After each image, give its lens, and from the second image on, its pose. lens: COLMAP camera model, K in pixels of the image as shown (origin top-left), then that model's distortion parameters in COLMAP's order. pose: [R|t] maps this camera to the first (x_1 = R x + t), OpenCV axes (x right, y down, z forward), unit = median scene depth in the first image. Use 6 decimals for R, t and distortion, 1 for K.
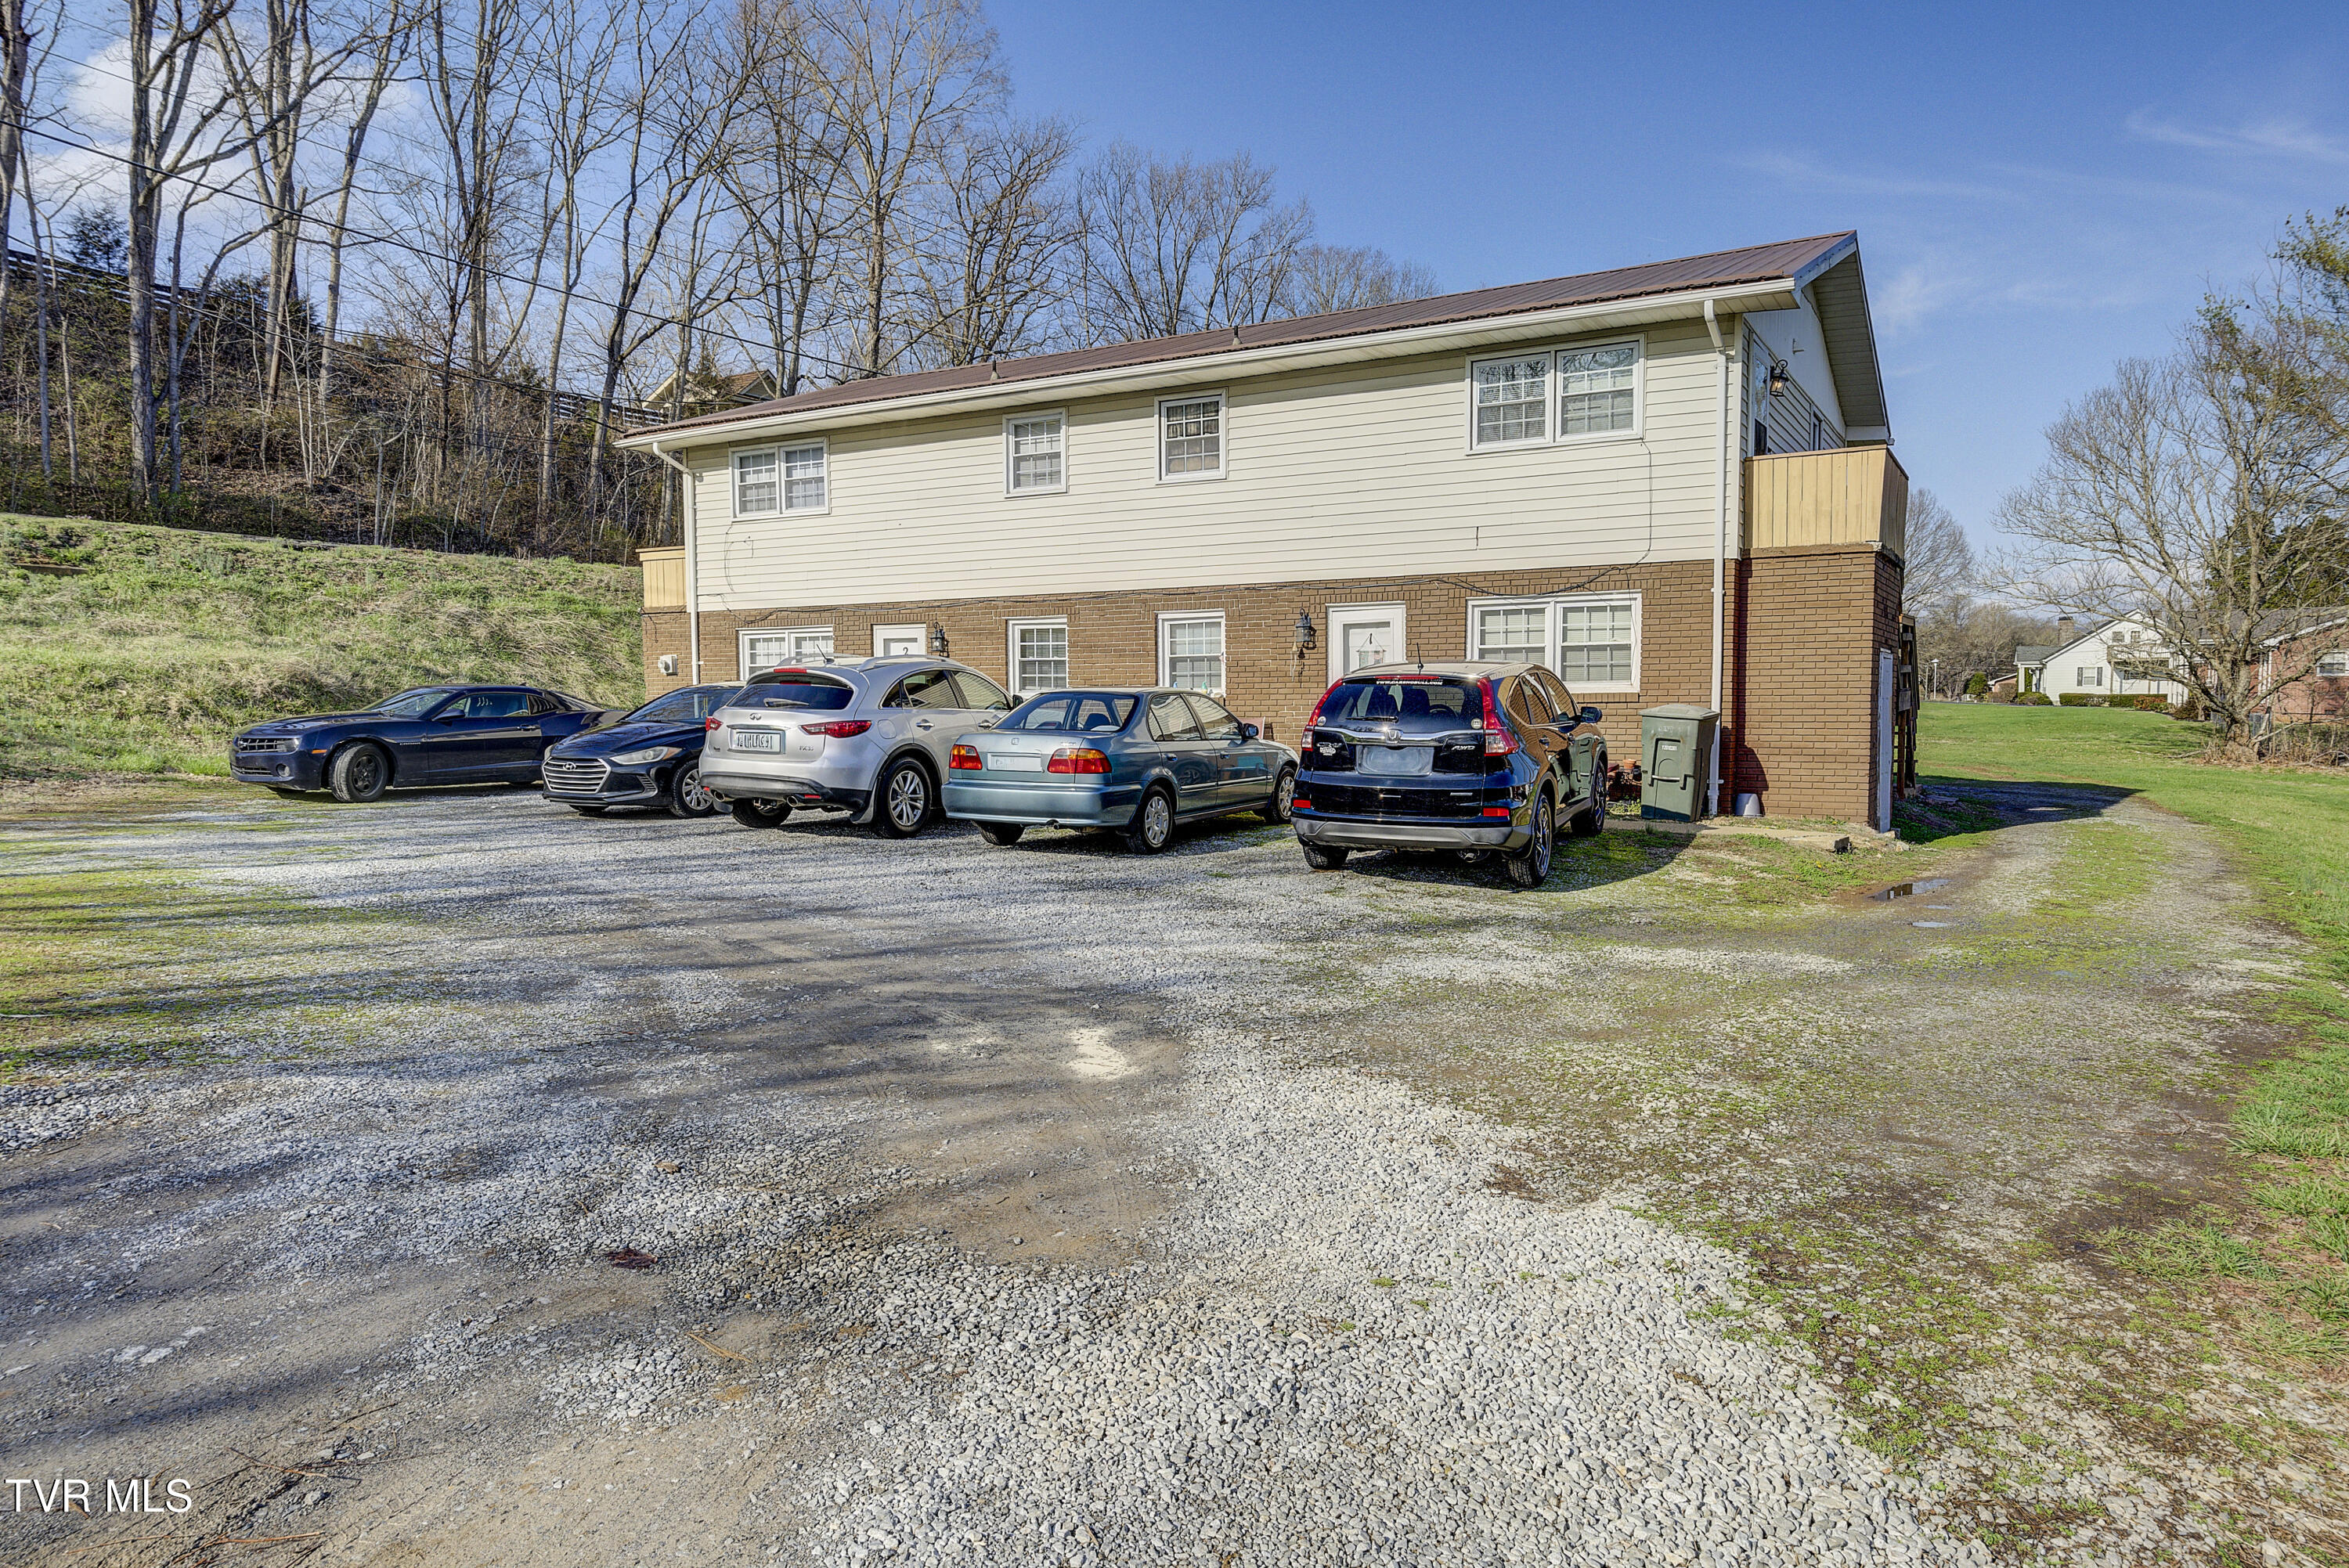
lens RADIAL K [[1584.4, 0, 1168.1], [0, 1584.4, 823.3], [0, 0, 1]] dist [0.005088, 0.000942]
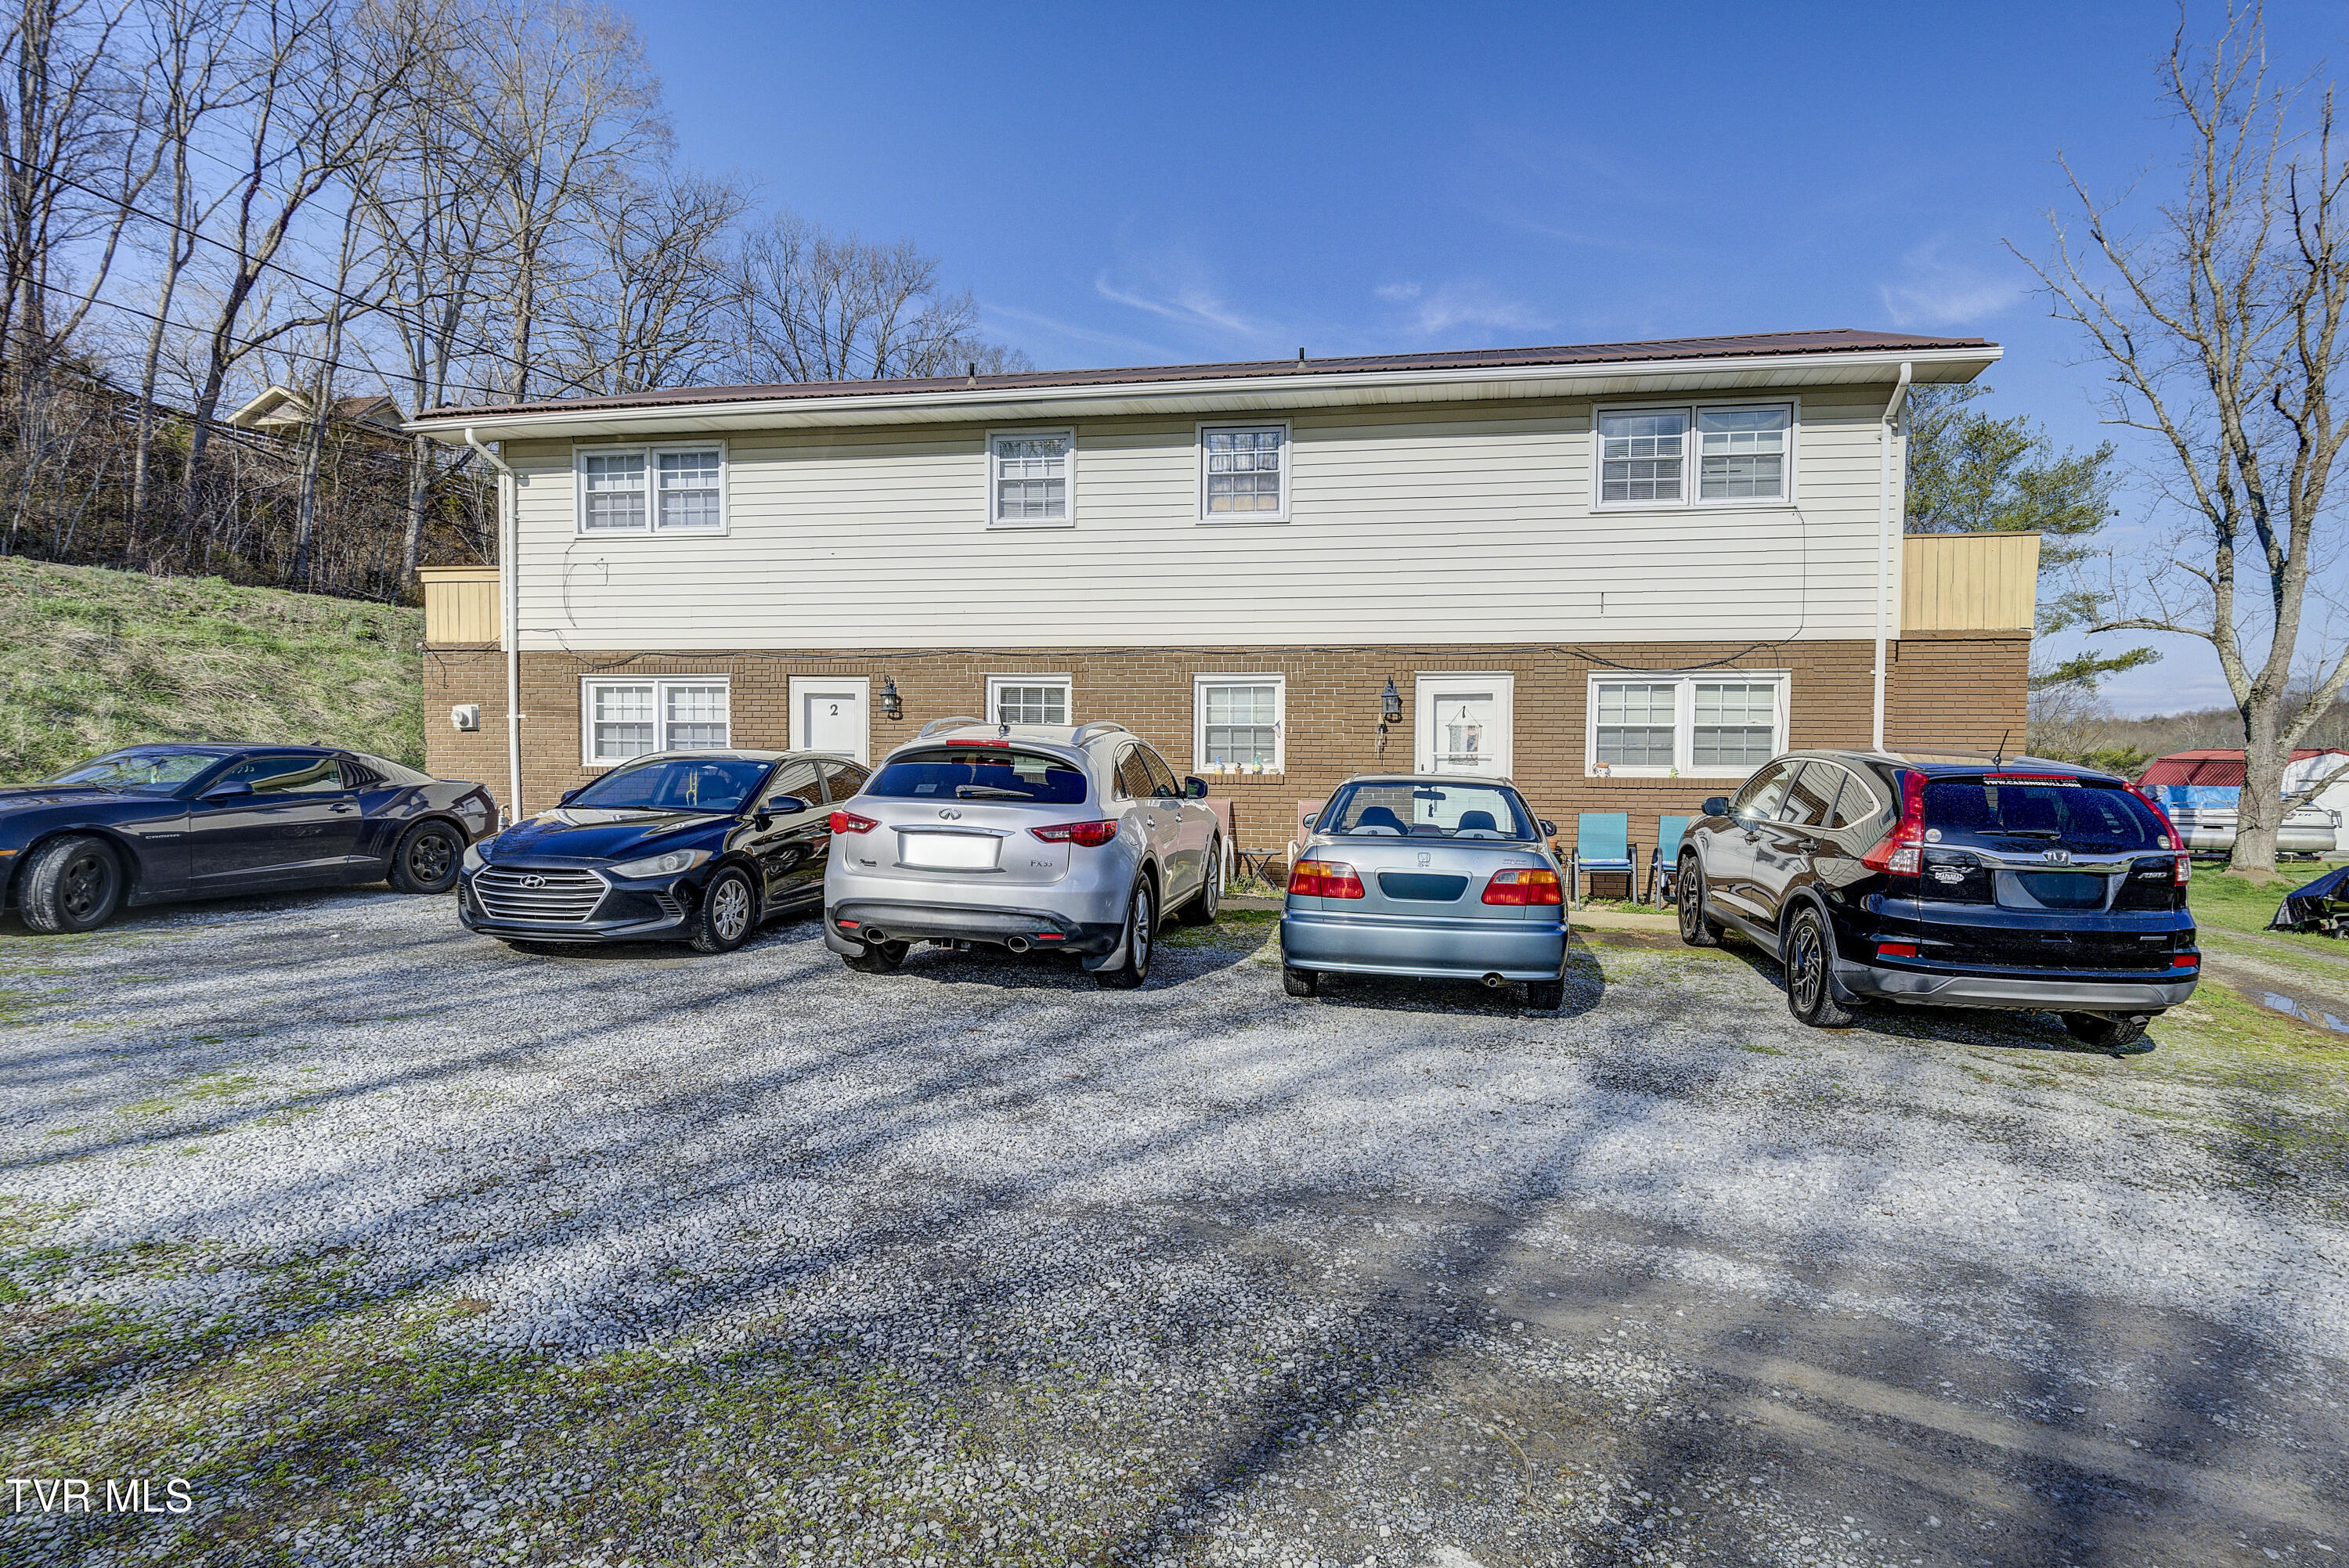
lens RADIAL K [[1342.1, 0, 1200.1], [0, 1342.1, 824.1], [0, 0, 1]] dist [-0.003062, 0.001102]
pose [[0.937677, -0.003283, 0.347494, -0.247632], [0.011672, 0.999689, -0.022051, -0.034808], [-0.347313, 0.024733, 0.937423, 0.312529]]
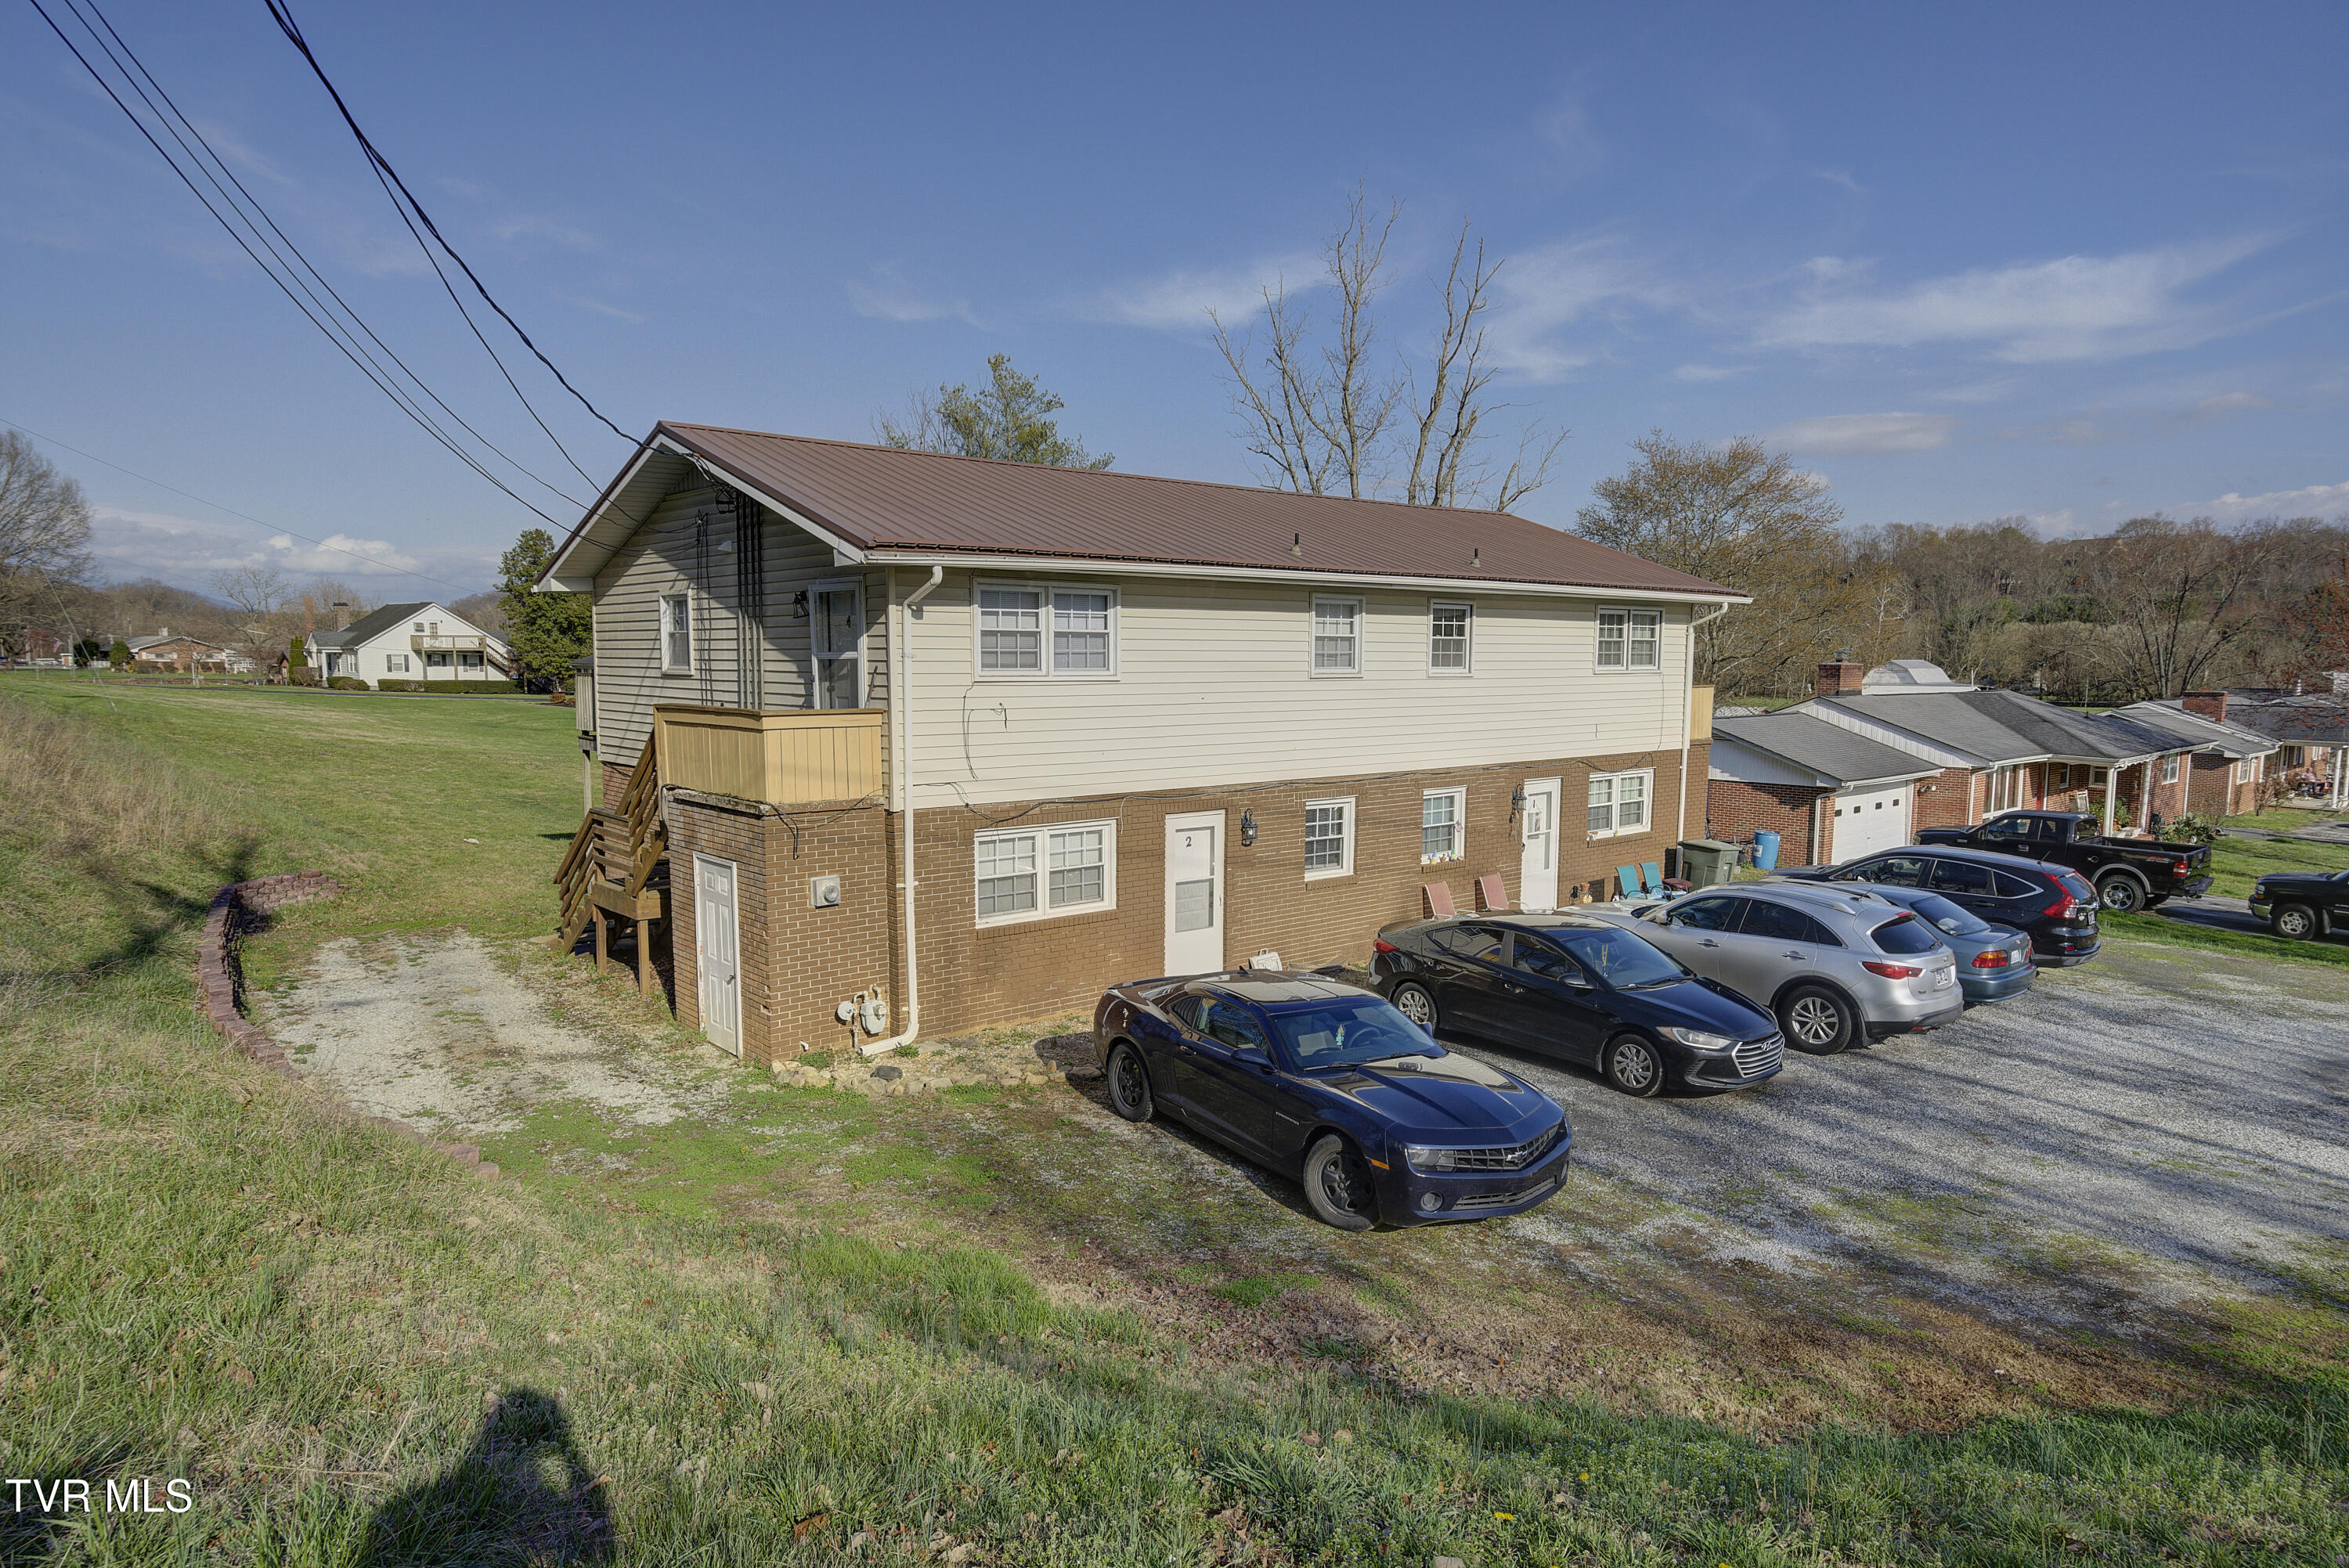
lens RADIAL K [[1416.8, 0, 1189.8], [0, 1416.8, 820.7], [0, 0, 1]] dist [0.005354, 0.001528]
pose [[0.306373, -0.104322, 0.946178, -0.973046], [0.065026, 0.993948, 0.088533, -0.204062], [-0.949688, 0.034402, 0.311303, 0.819071]]
